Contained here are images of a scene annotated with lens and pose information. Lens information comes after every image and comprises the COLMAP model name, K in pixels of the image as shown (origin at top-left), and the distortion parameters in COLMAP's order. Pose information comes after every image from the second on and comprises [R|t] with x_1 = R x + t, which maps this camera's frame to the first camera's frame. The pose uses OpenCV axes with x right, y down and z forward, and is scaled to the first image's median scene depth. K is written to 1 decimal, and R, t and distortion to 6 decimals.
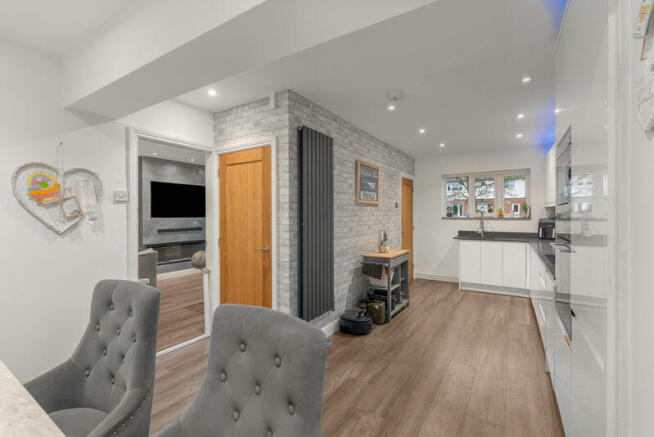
lens RADIAL K [[294.5, 0, 327.0], [0, 294.5, 218.5], [0, 0, 1]] dist [-0.000097, -0.000023]
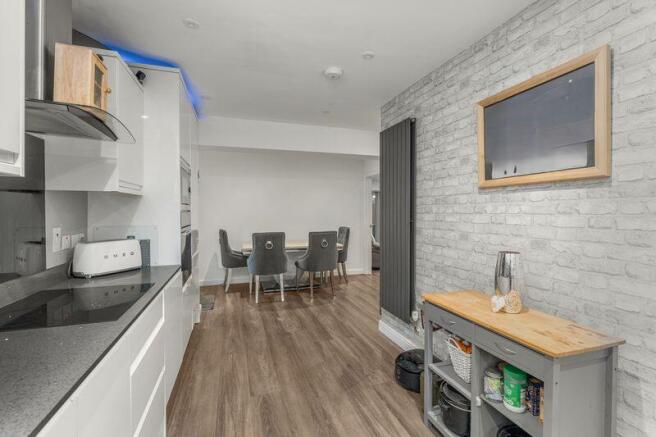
lens RADIAL K [[298.7, 0, 328.0], [0, 298.7, 218.5], [0, 0, 1]] dist [0.000399, -0.000021]
pose [[-0.642605, 0.023232, -0.765845, 0.521777], [-0.006562, 0.999337, 0.035822, -0.012630], [0.766169, 0.028045, -0.642026, 0.883070]]
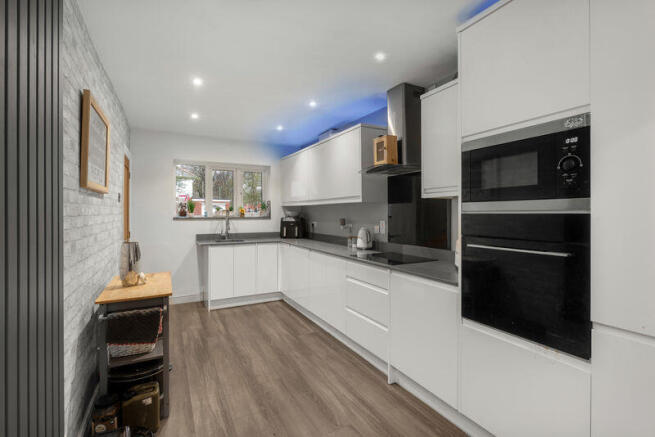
lens RADIAL K [[301.0, 0, 326.8], [0, 301.0, 211.6], [0, 0, 1]] dist [0.001176, 0.000137]
pose [[0.499357, 0.006971, 0.866368, -0.086351], [0.011252, 0.999831, -0.014530, -0.003569], [-0.866323, 0.017005, 0.499194, 0.353365]]
